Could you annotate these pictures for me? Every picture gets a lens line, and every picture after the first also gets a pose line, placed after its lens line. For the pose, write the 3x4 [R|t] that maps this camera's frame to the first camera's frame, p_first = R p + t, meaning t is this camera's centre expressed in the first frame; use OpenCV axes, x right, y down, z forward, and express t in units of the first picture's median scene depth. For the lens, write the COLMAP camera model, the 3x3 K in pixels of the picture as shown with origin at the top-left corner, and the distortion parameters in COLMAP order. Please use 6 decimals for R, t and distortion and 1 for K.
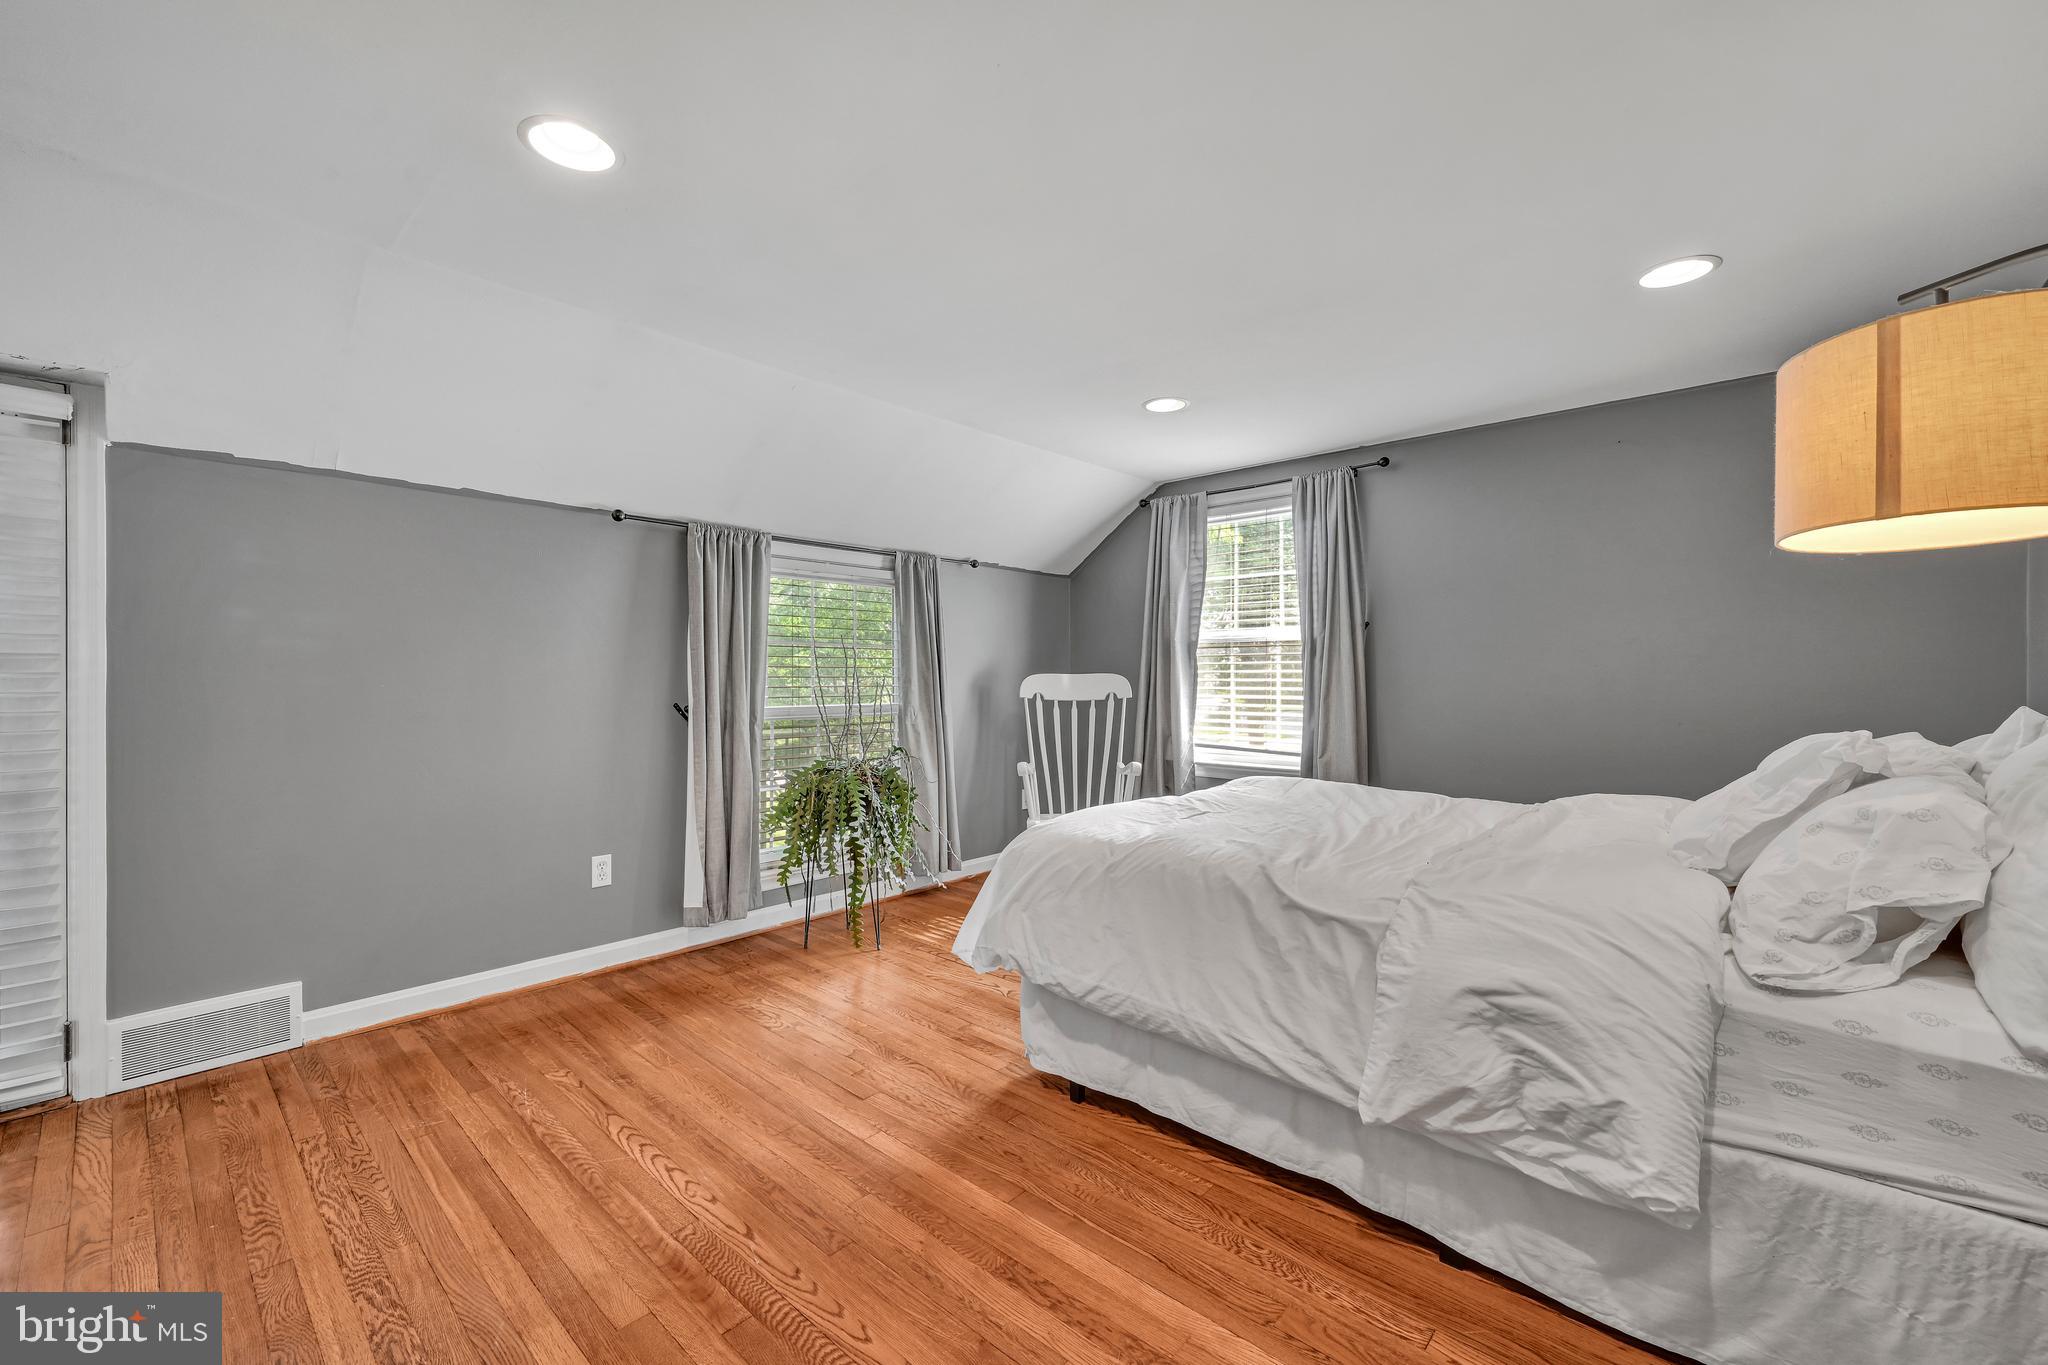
lens RADIAL K [[821.8, 0, 1022.2], [0, 821.8, 676.4], [0, 0, 1]] dist [-0.001533, -0.000236]
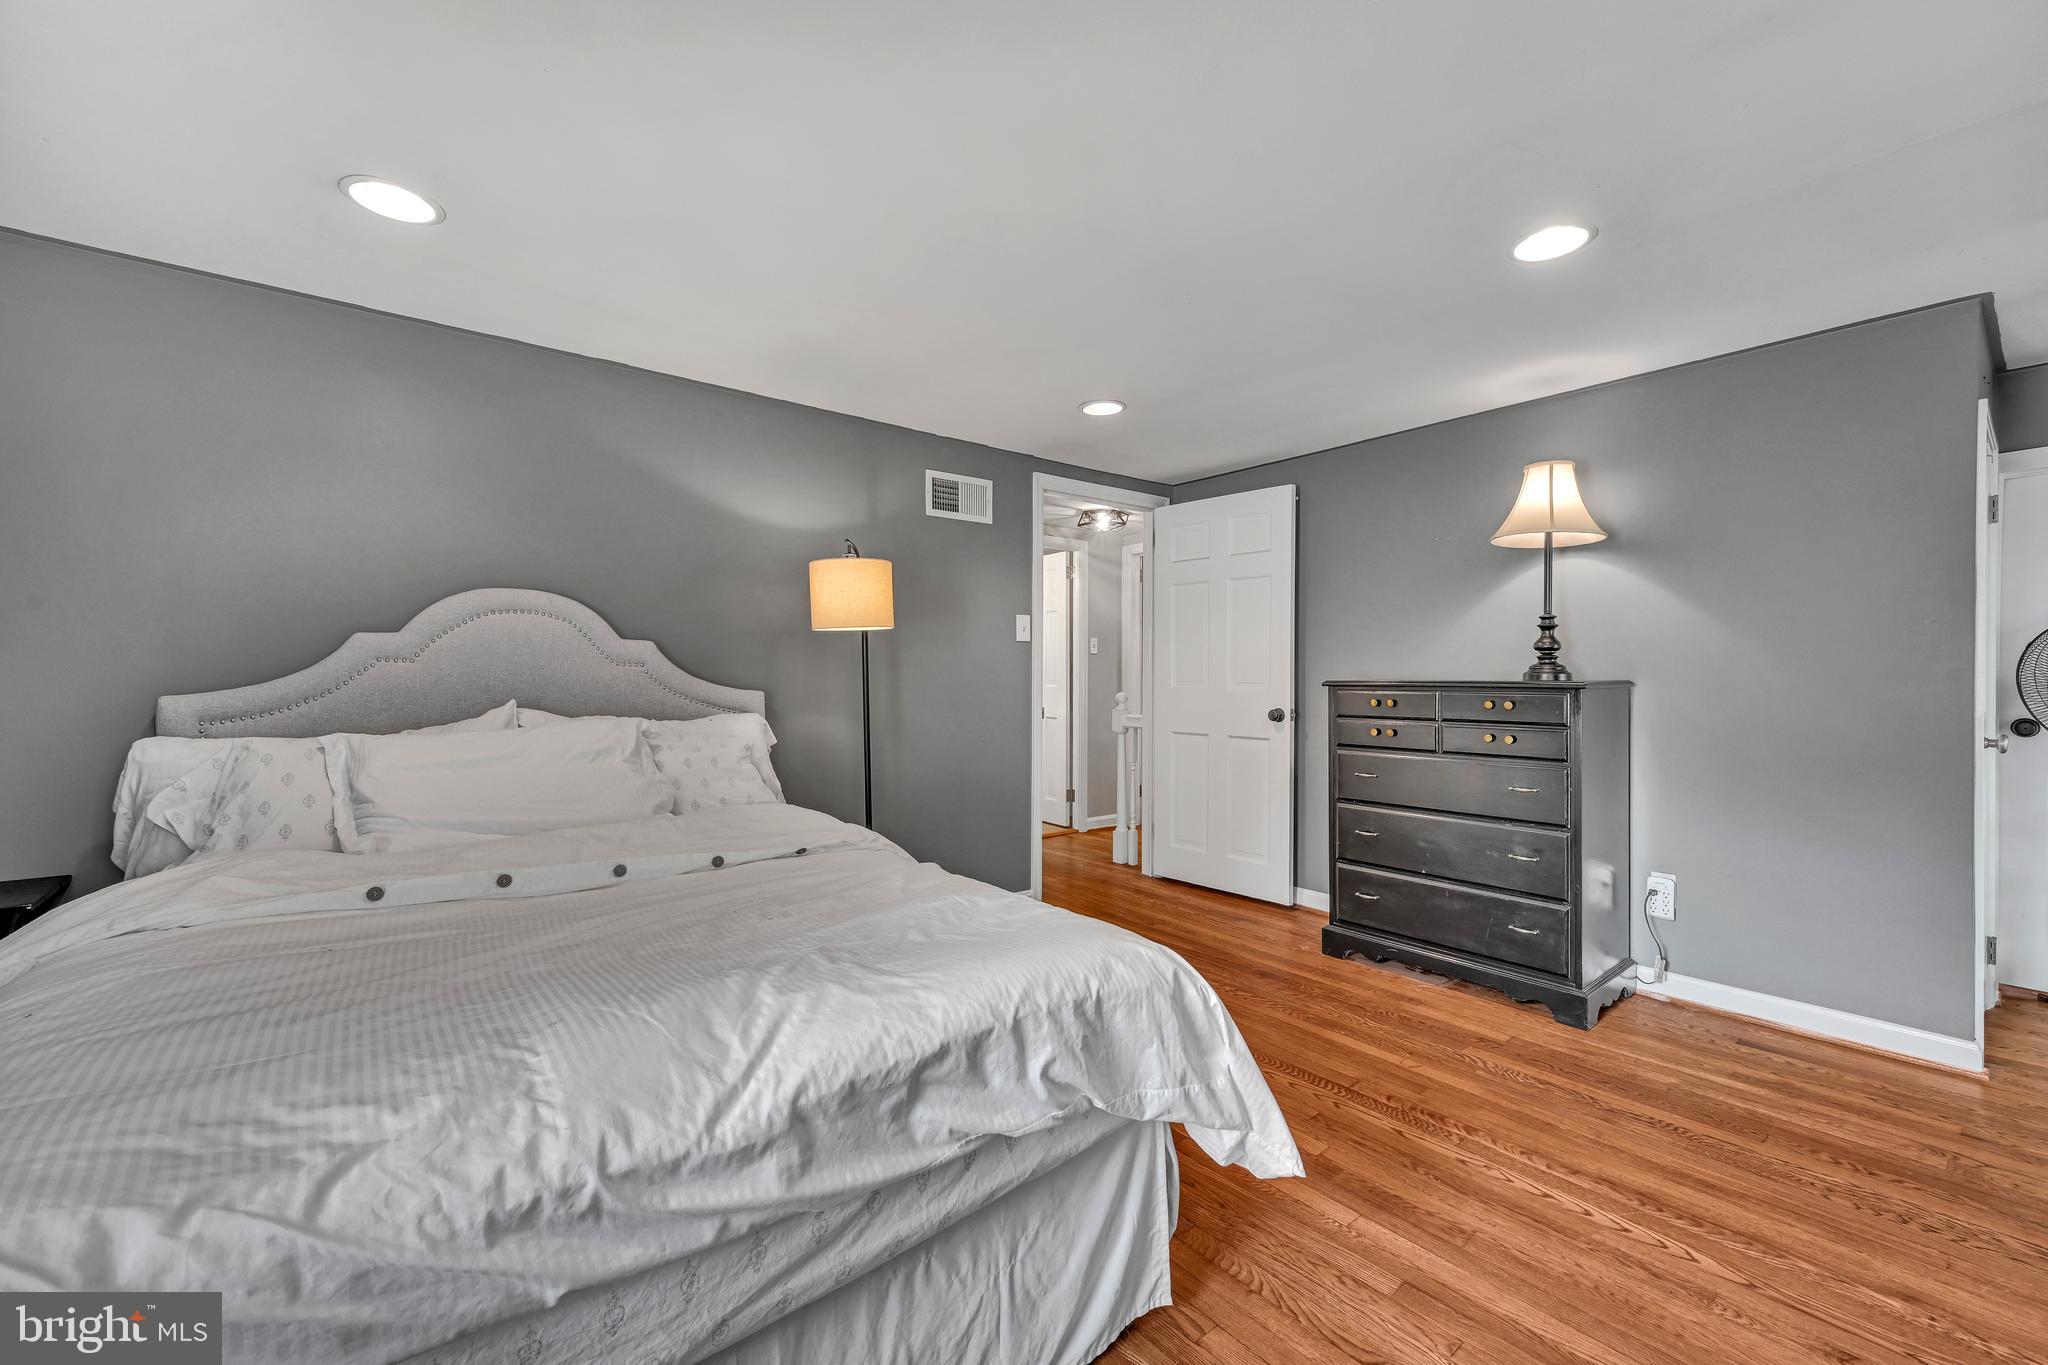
lens RADIAL K [[821.8, 0, 1022.2], [0, 821.8, 676.4], [0, 0, 1]] dist [-0.001533, -0.000236]
pose [[-0.983706, -0.002464, 0.179765, 0.007885], [-0.001207, 0.999974, 0.007101, -0.014703], [-0.179778, 0.006768, -0.983684, 1.870524]]
